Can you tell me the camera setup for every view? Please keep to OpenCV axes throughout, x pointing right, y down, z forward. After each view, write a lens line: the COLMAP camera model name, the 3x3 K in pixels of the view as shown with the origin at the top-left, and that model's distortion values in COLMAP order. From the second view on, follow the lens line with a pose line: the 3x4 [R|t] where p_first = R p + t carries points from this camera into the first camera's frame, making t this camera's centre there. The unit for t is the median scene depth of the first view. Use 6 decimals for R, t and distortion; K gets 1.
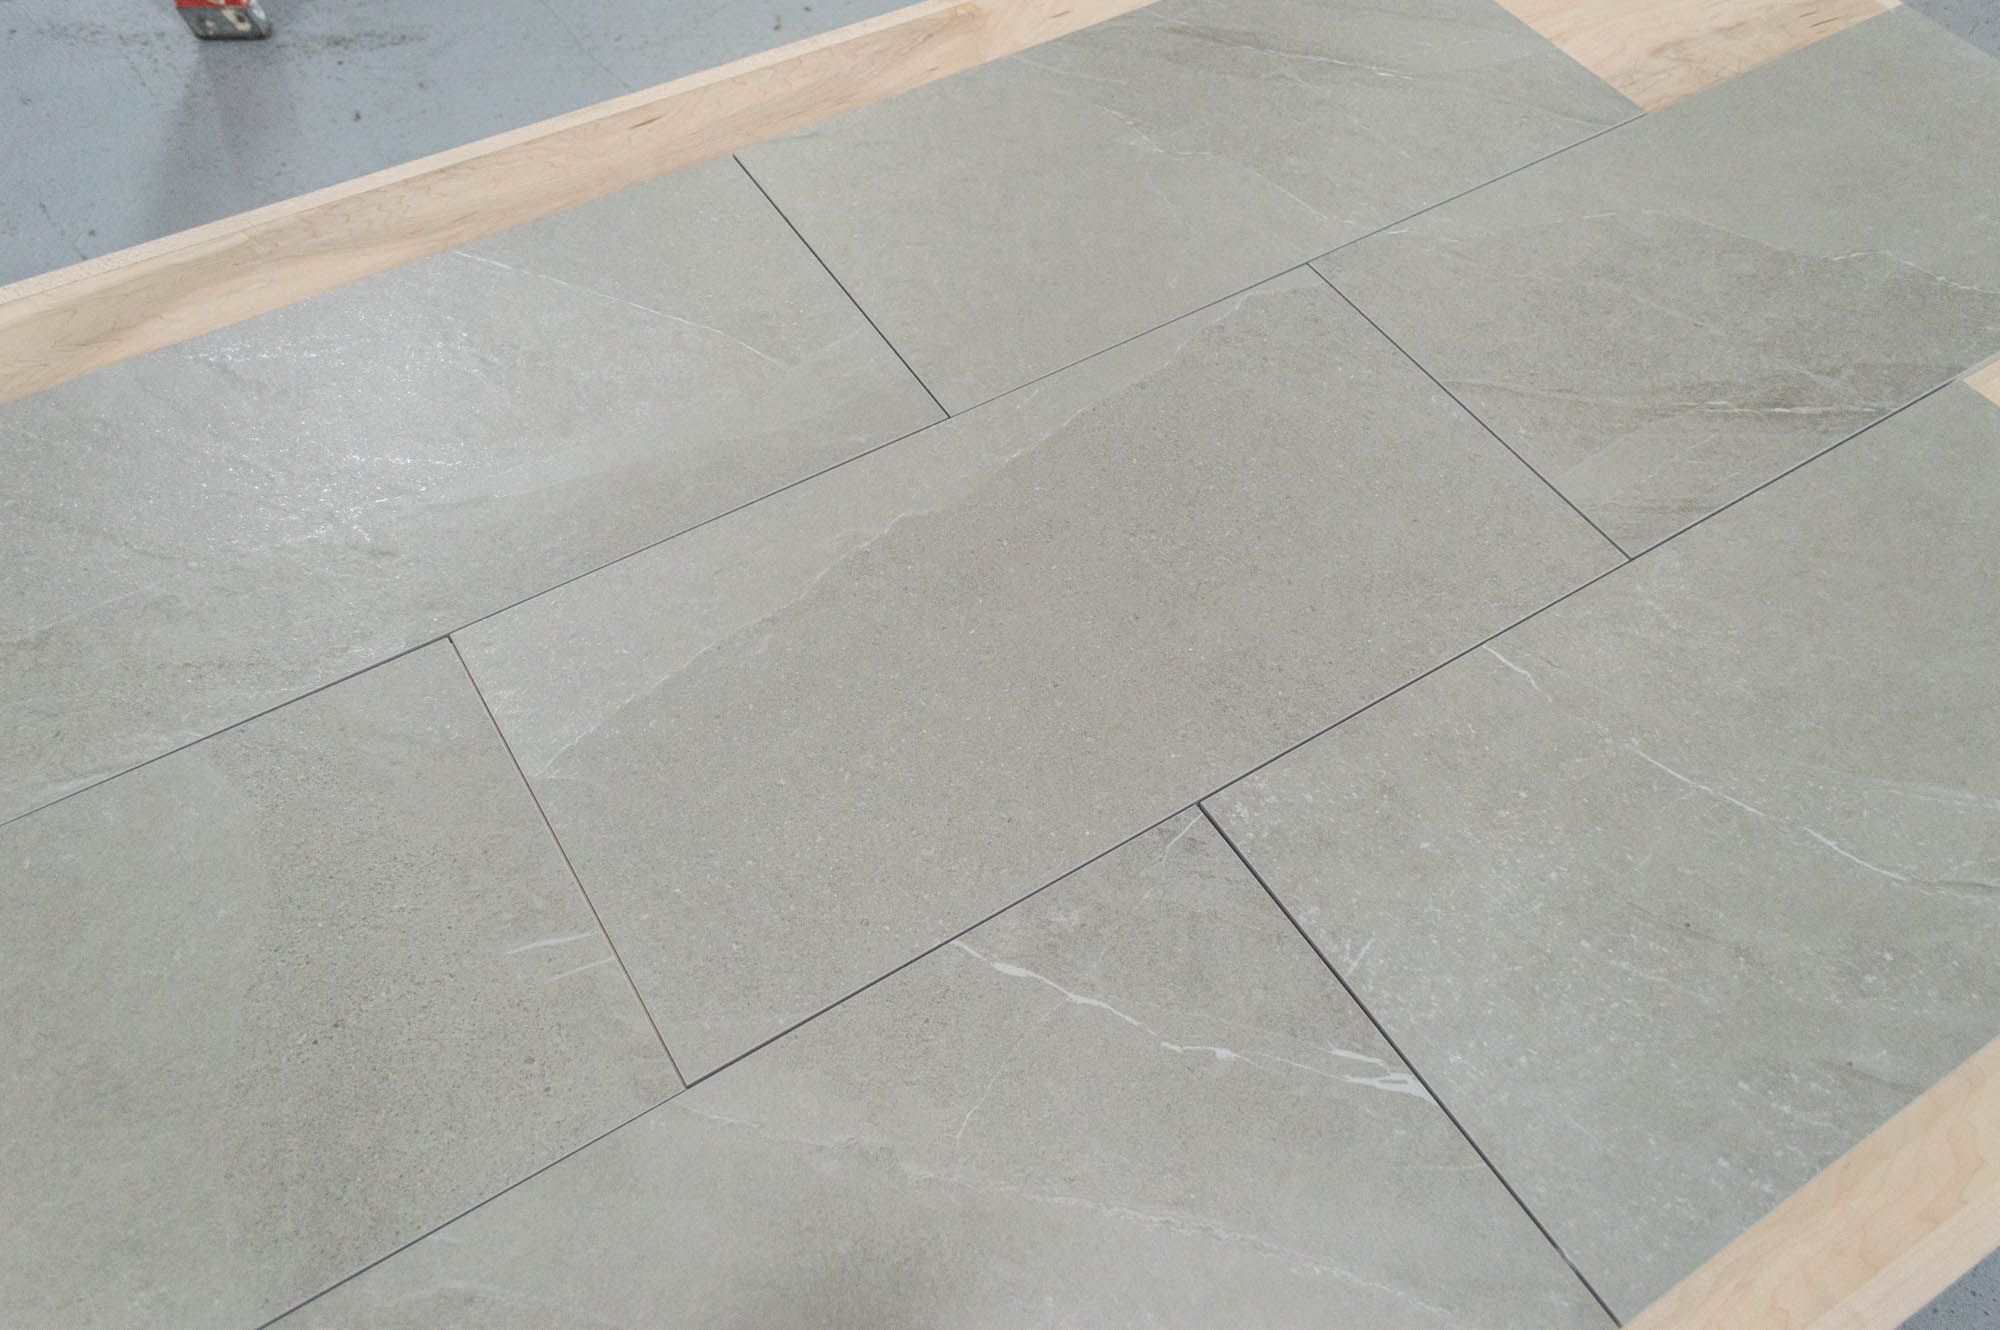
lens RADIAL K [[1598.2, 0, 1013.1], [0, 1598.2, 660.7], [0, 0, 1]] dist [0.021552, -0.013120]
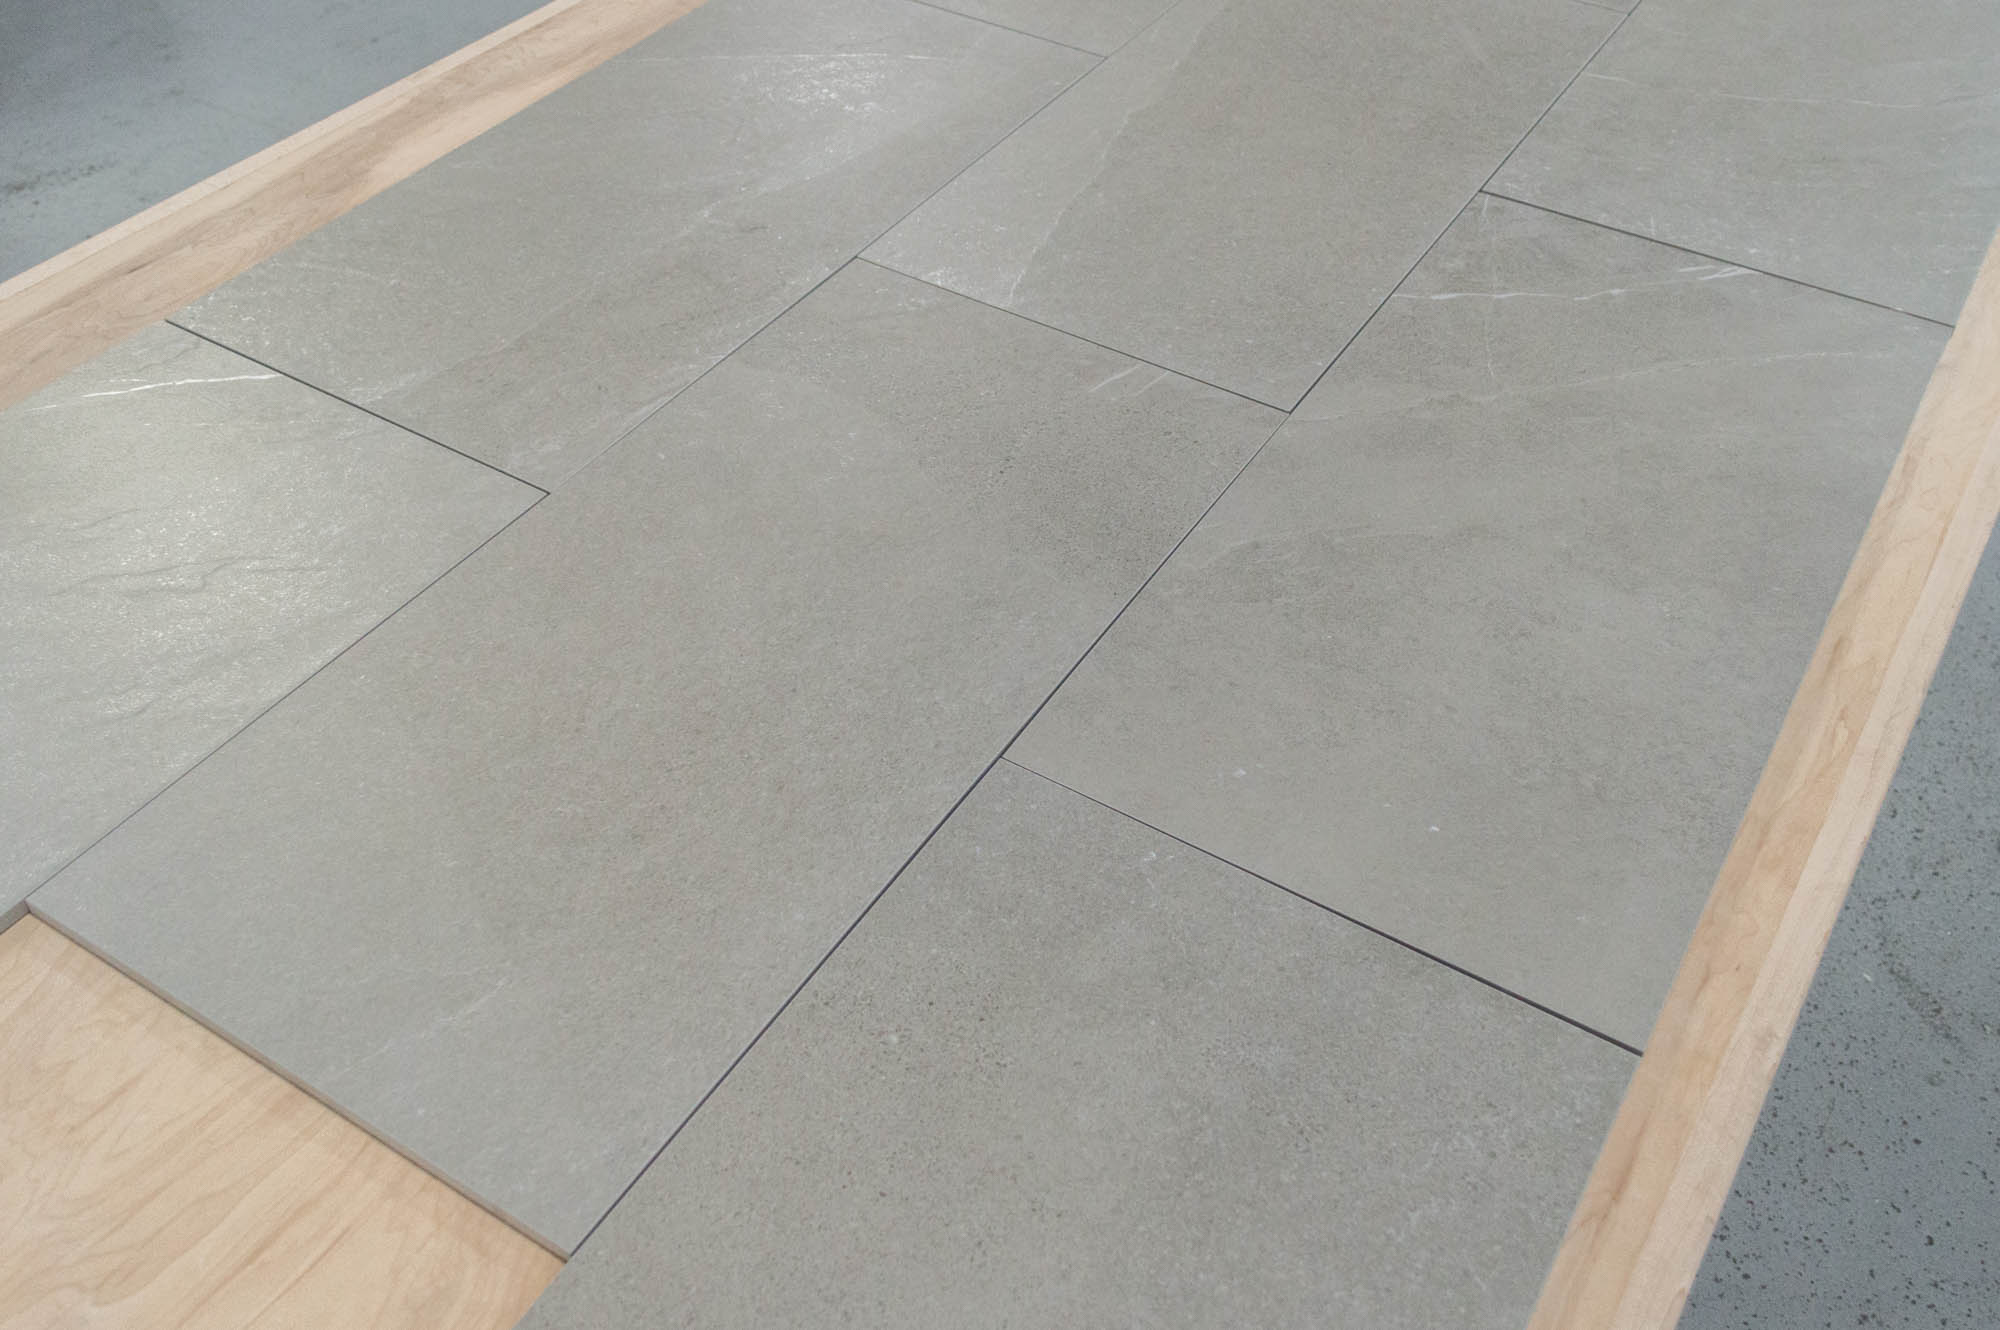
lens RADIAL K [[1846.9, 0, 1000.0], [0, 1846.9, 665.0], [0, 0, 1]] dist [0.017664, -0.009234]
pose [[0.898157, -0.312459, 0.309326, -0.732919], [0.360057, 0.926469, -0.109605, 0.421322], [-0.252334, 0.209818, 0.944618, -0.208009]]
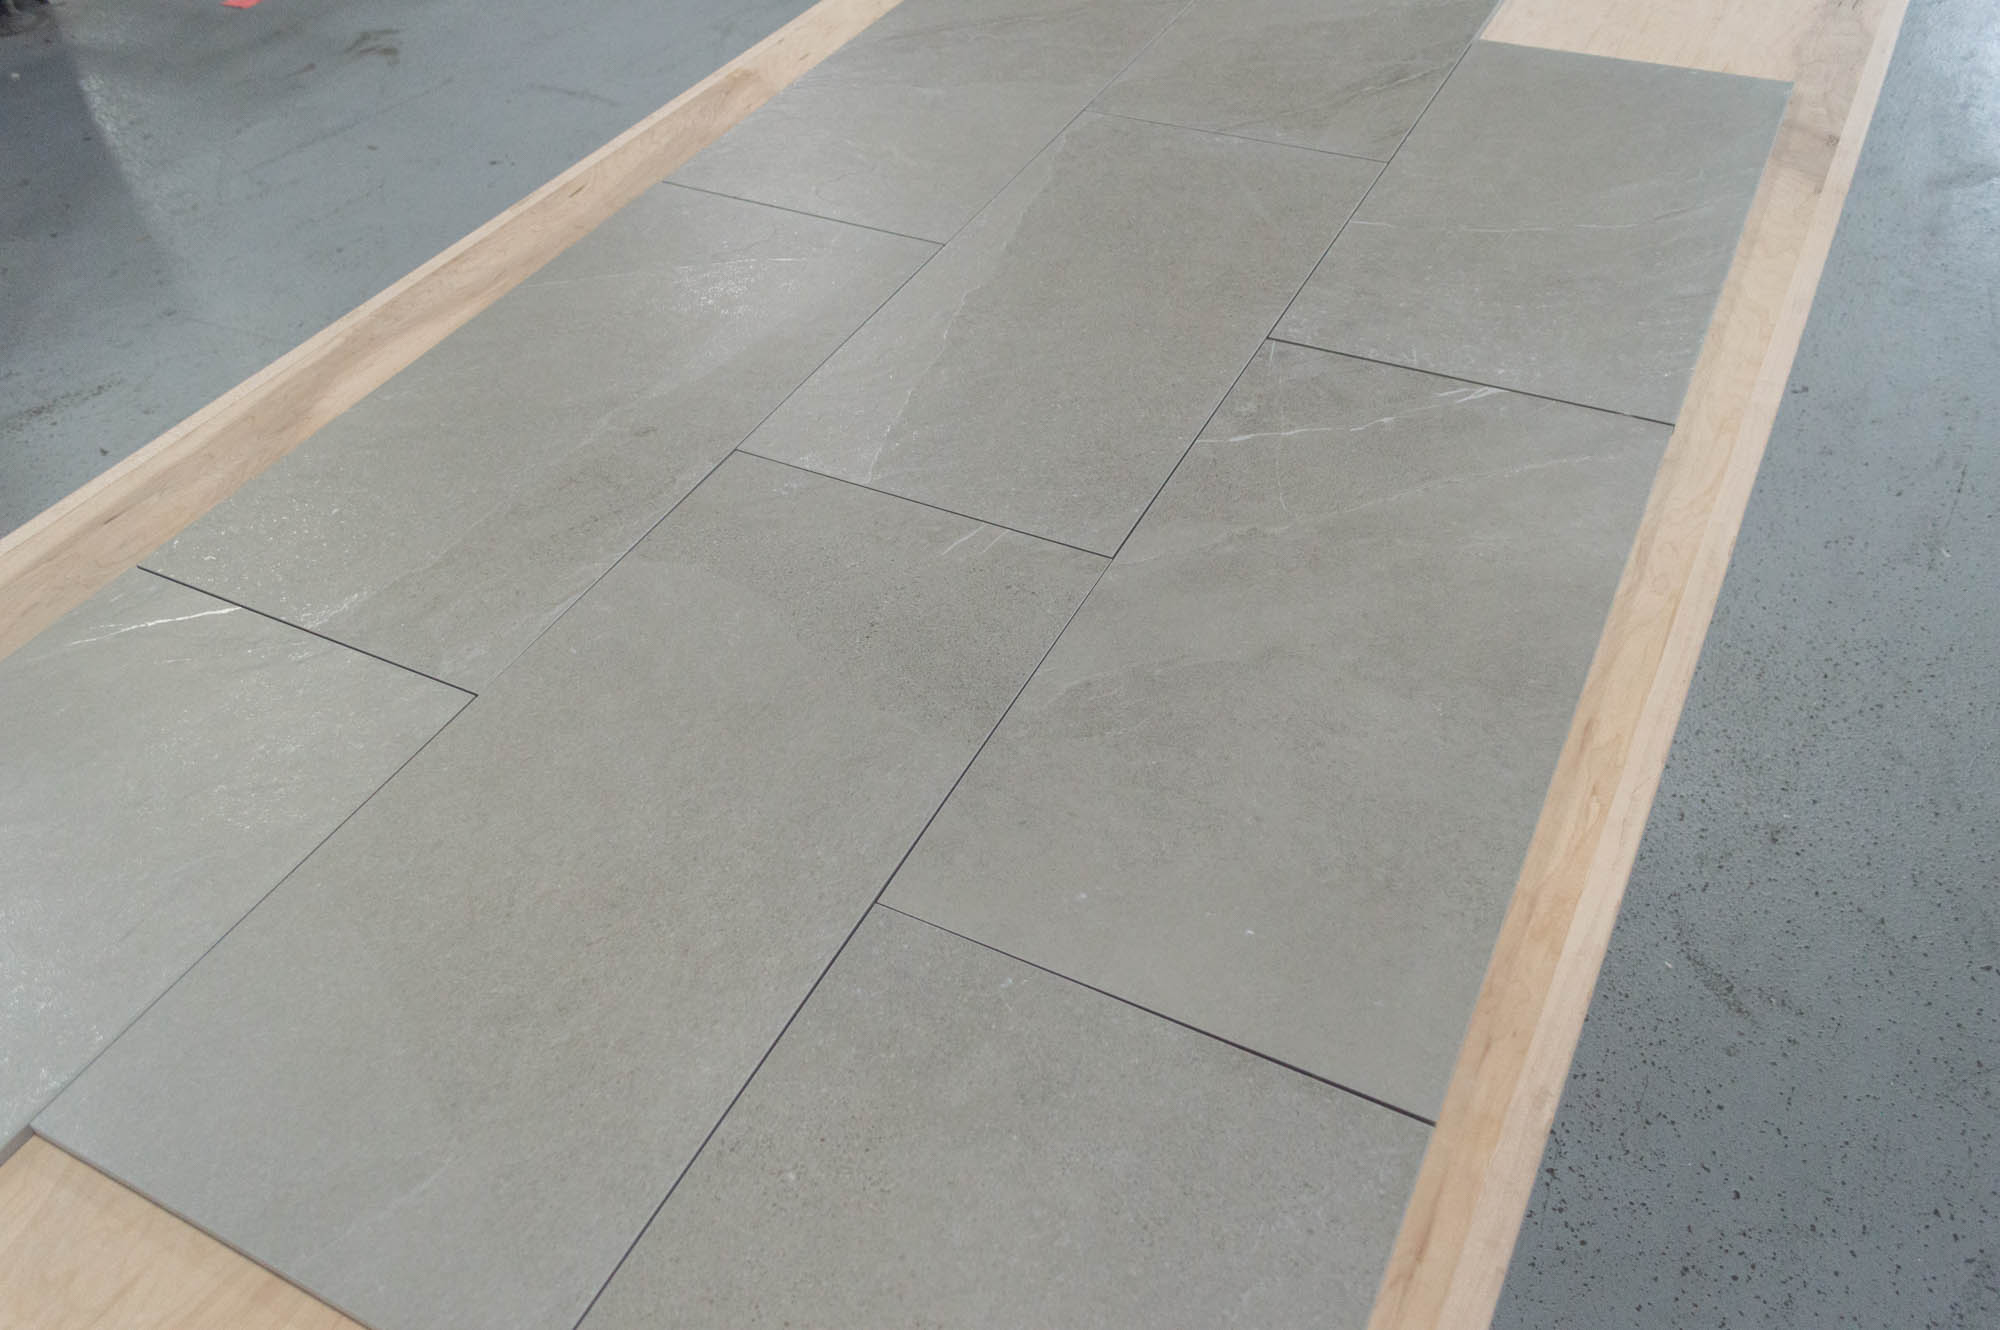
lens RADIAL K [[1580.6, 0, 989.6], [0, 1580.6, 682.2], [0, 0, 1]] dist [0.024790, -0.014076]
pose [[0.858918, -0.396827, 0.323711, -0.648961], [0.449428, 0.887125, -0.104993, 0.374574], [-0.245508, 0.235665, 0.940313, -0.234255]]
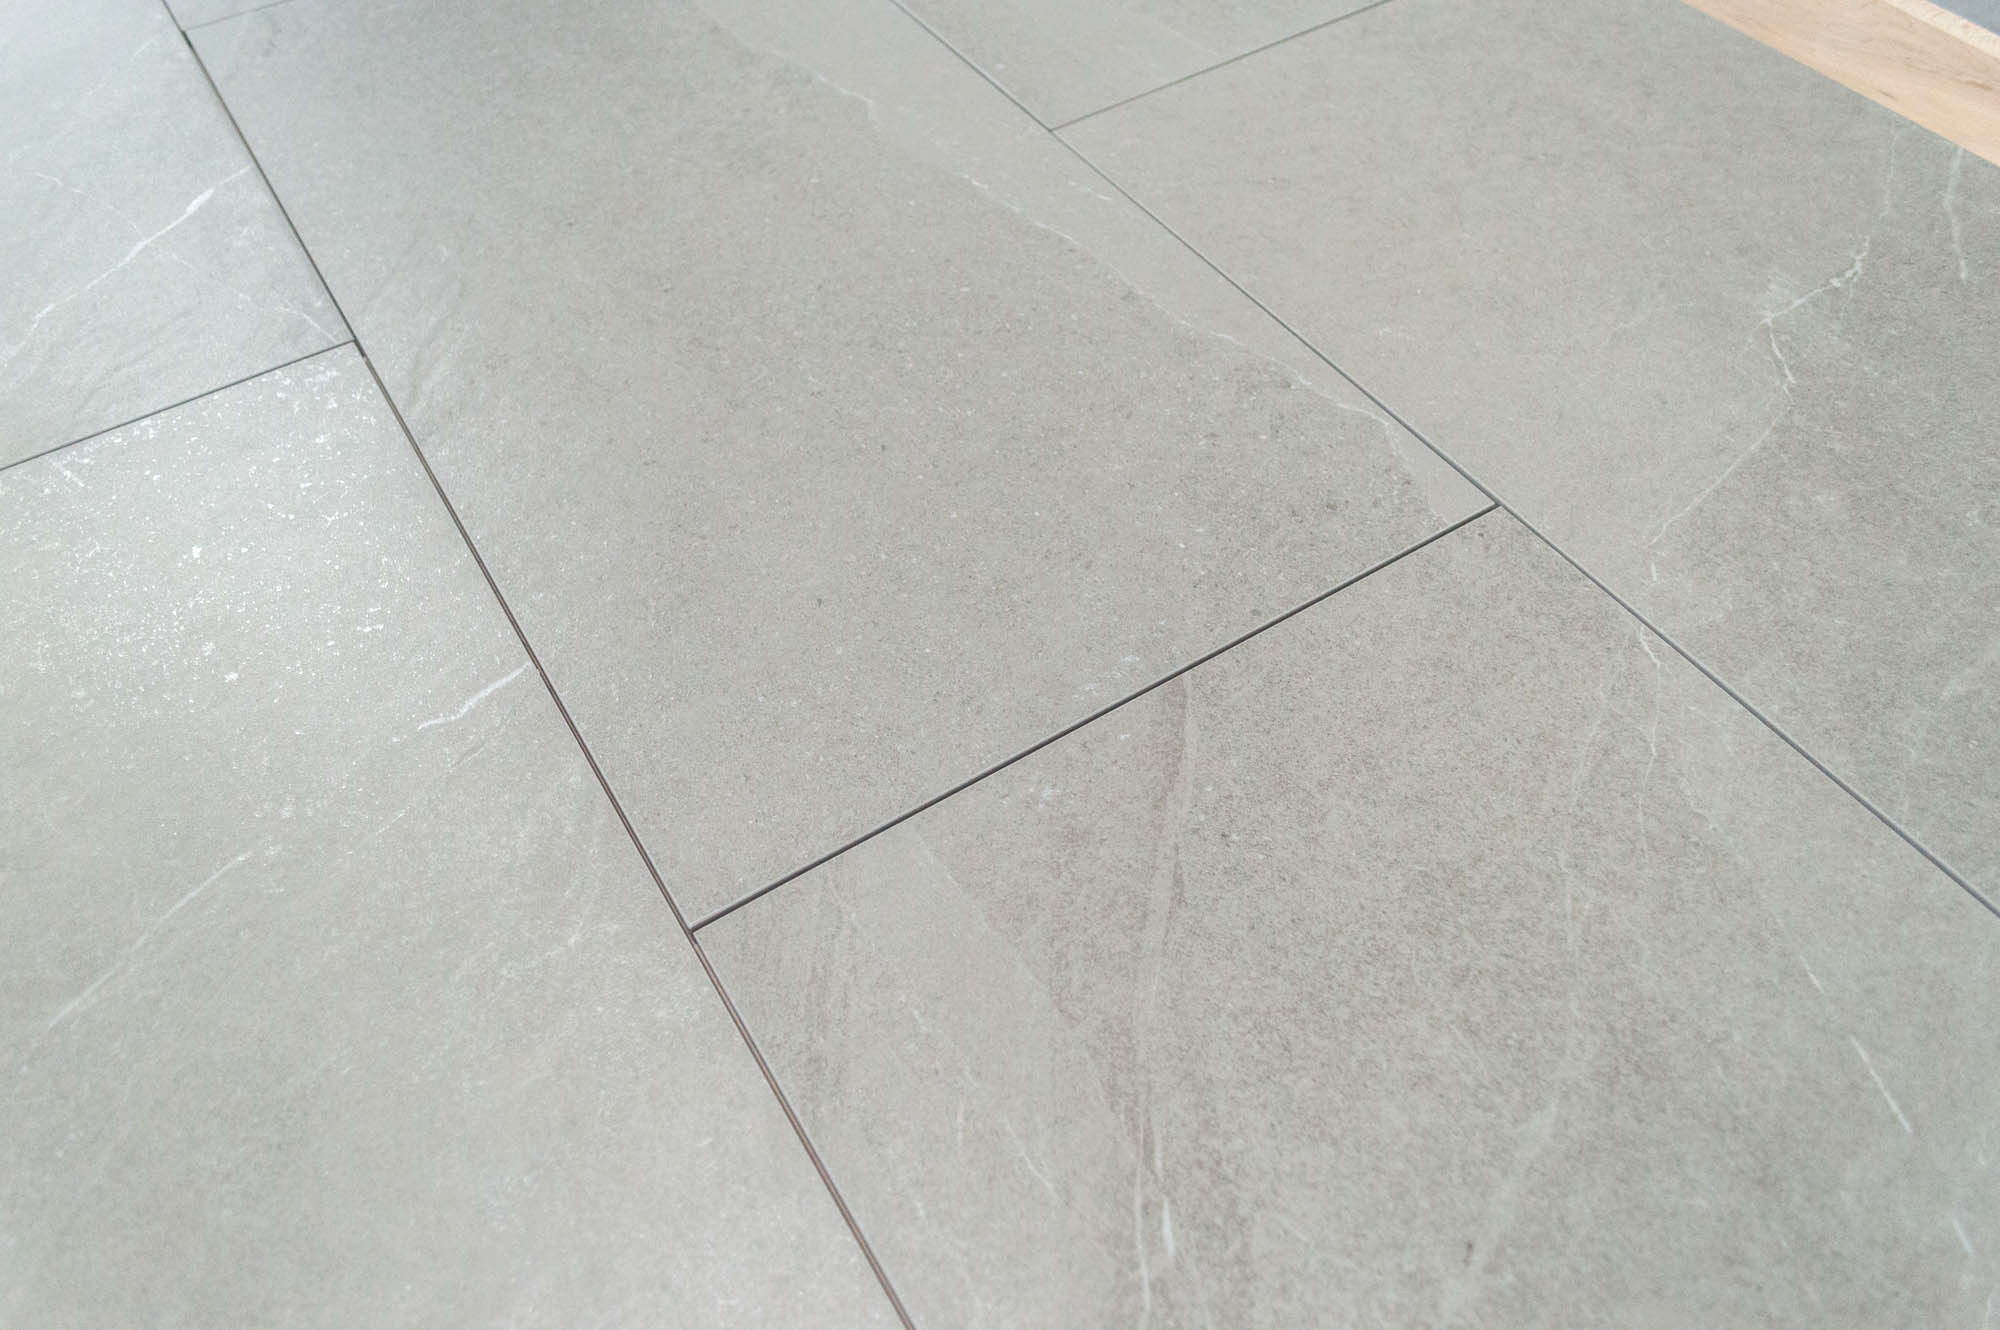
lens RADIAL K [[1541.9, 0, 934.2], [0, 1541.9, 664.0], [0, 0, 1]] dist [-0.003097, 0.002473]
pose [[-0.023810, 0.762549, -0.646492, 0.625525], [-0.787215, 0.384305, 0.482289, -0.375876], [0.616219, 0.520411, 0.591140, 0.738958]]
